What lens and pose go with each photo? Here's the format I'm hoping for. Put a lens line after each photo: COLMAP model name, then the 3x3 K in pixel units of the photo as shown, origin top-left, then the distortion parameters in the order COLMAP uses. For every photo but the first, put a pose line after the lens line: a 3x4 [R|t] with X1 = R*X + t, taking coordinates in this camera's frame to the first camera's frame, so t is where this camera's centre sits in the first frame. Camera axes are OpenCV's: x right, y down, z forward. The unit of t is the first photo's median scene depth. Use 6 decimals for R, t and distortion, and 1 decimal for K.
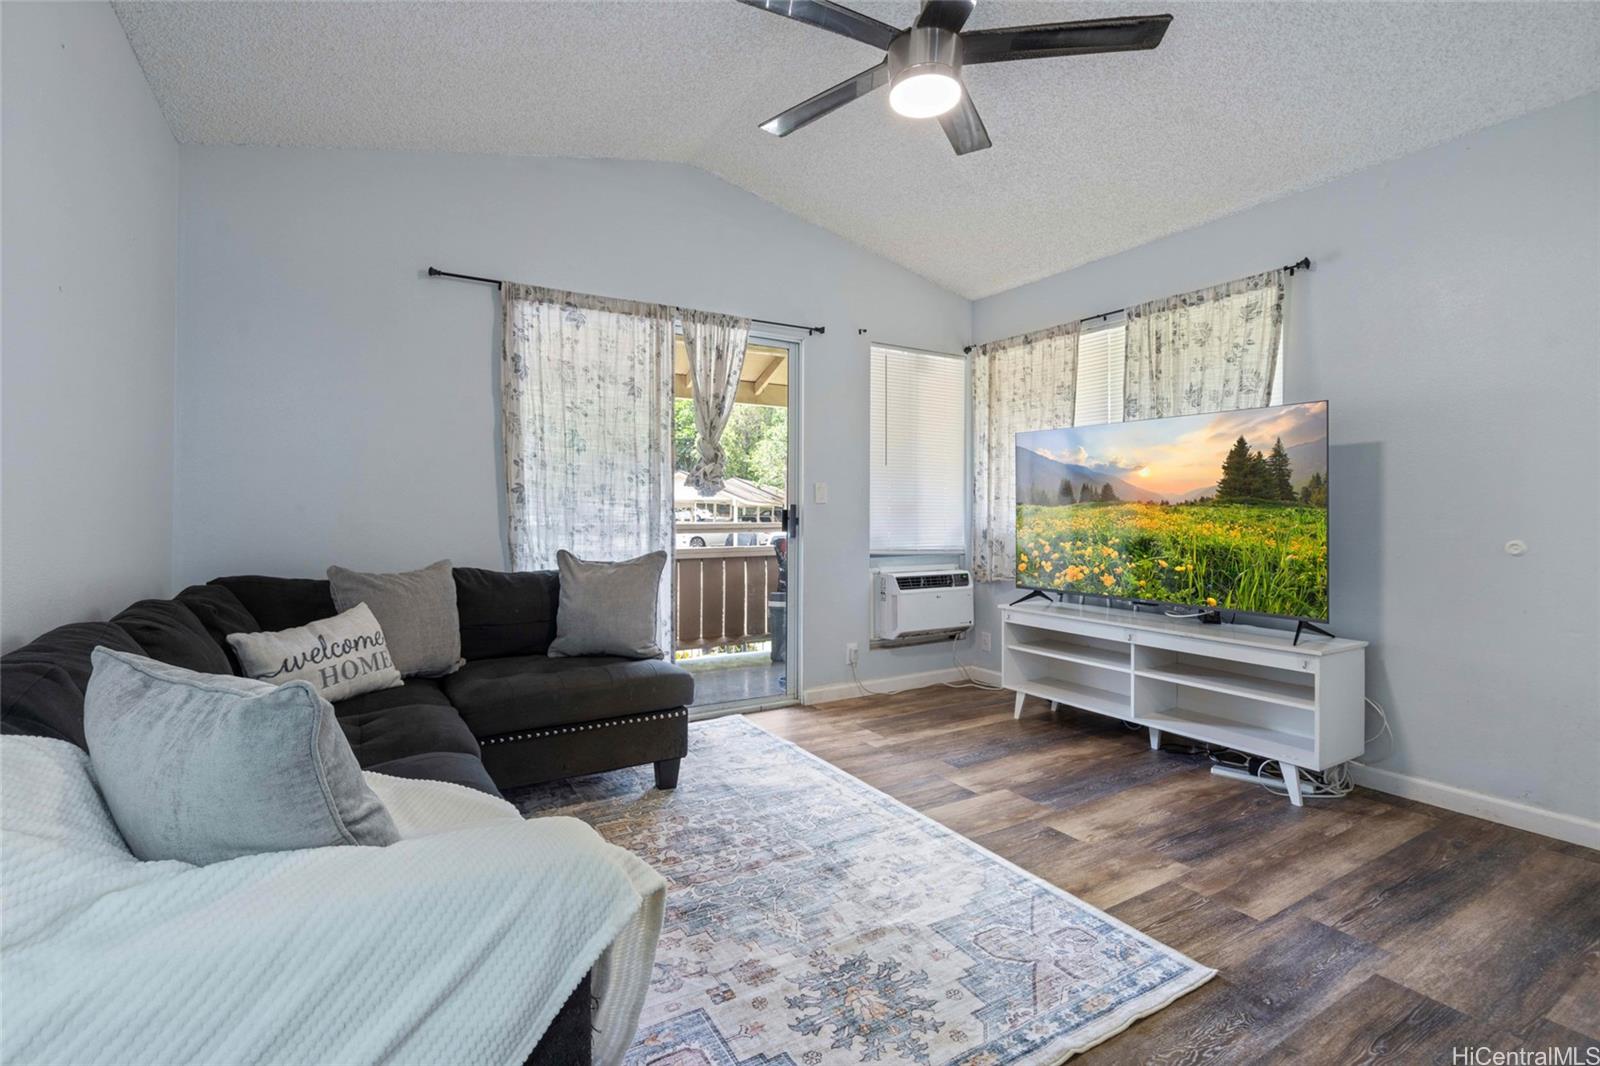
lens RADIAL K [[744.0, 0, 797.1], [0, 744.0, 504.4], [0, 0, 1]] dist [-0.006981, 0.001045]
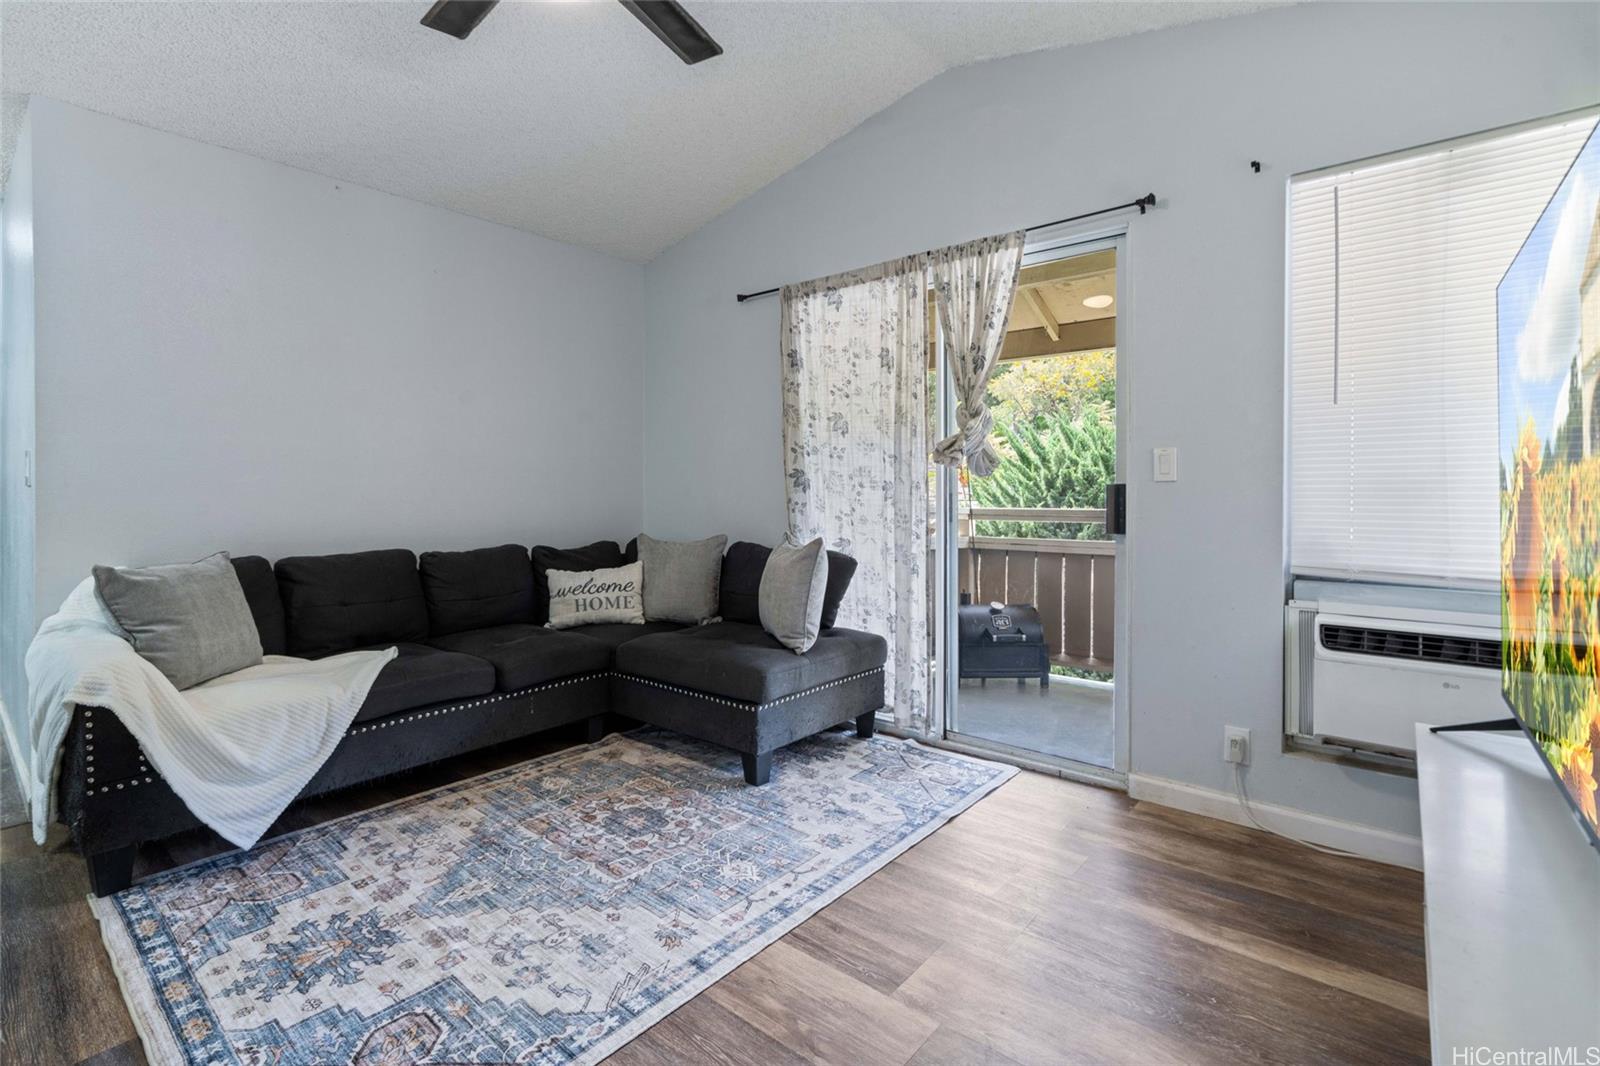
lens RADIAL K [[744.0, 0, 780.5], [0, 744.0, 496.2], [0, 0, 1]] dist [-0.006981, 0.001045]
pose [[0.311386, 0.001120, -0.950283, 0.589351], [0.010797, 0.999931, 0.004716, 0.005300], [0.950222, -0.011728, 0.311352, 0.582265]]
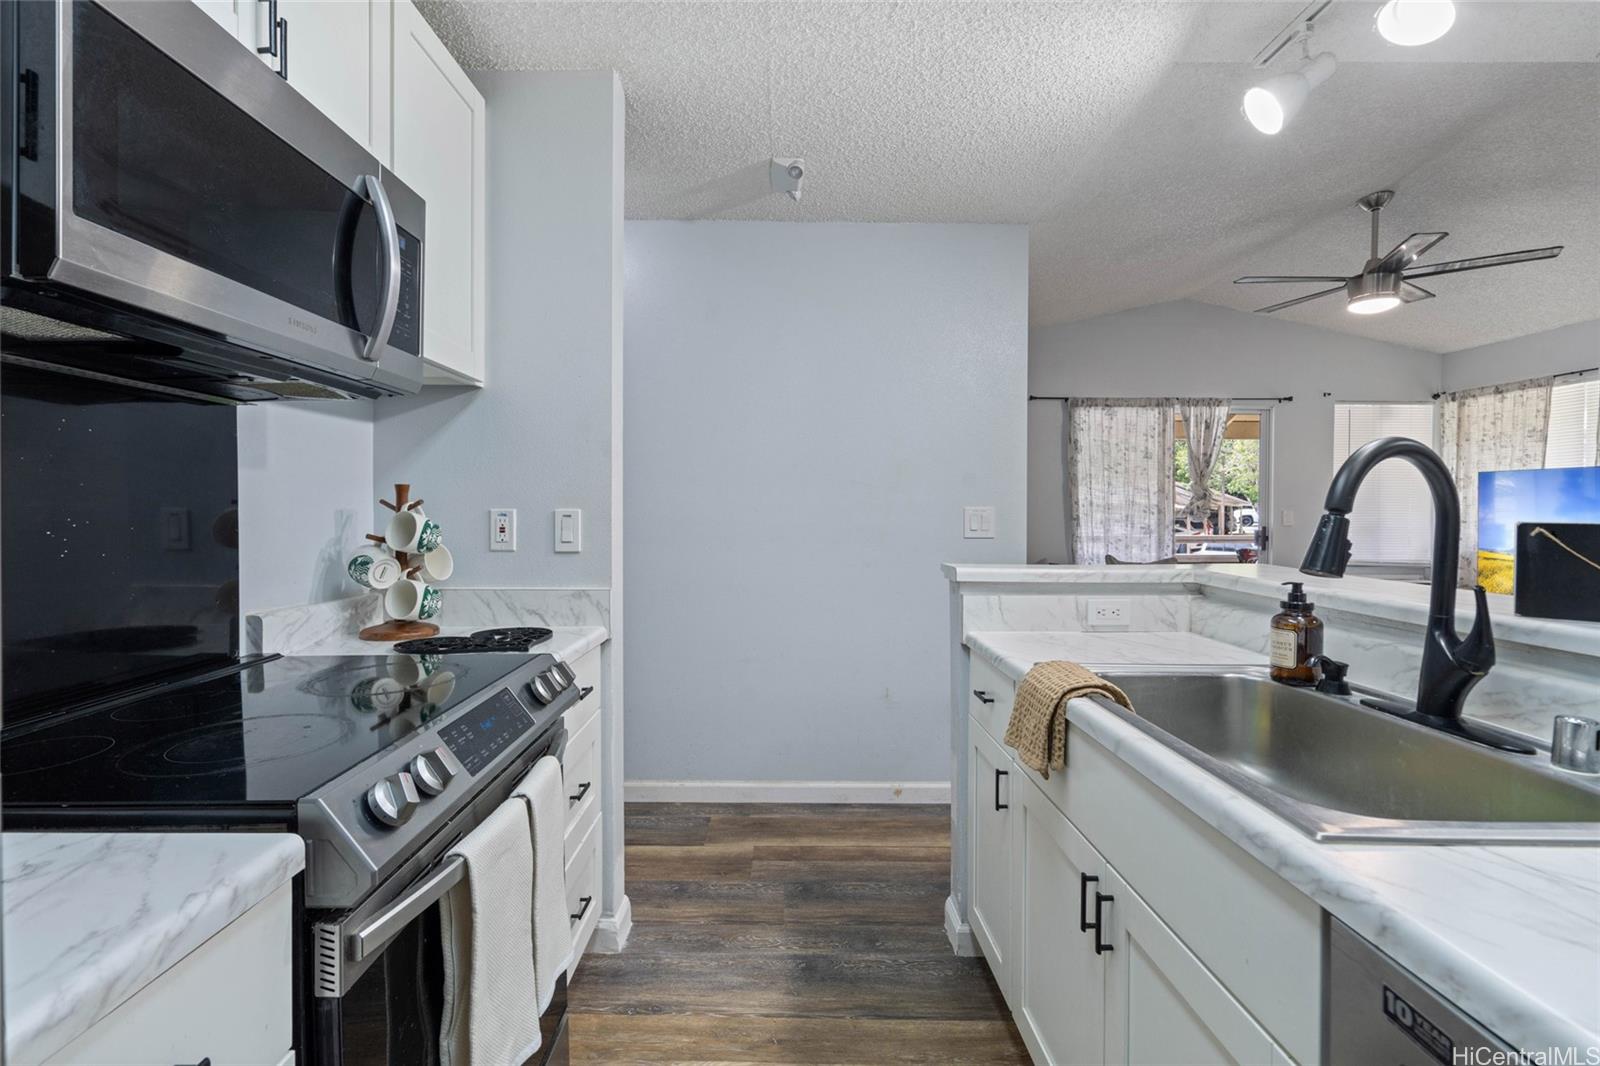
lens RADIAL K [[742.0, 0, 789.0], [0, 742.0, 517.2], [0, 0, 1]] dist [0.004631, -0.000194]
pose [[0.860093, 0.006024, -0.510101, -0.067983], [0.003377, 0.999841, 0.017502, -0.050597], [0.510125, -0.016776, 0.859936, -0.723860]]
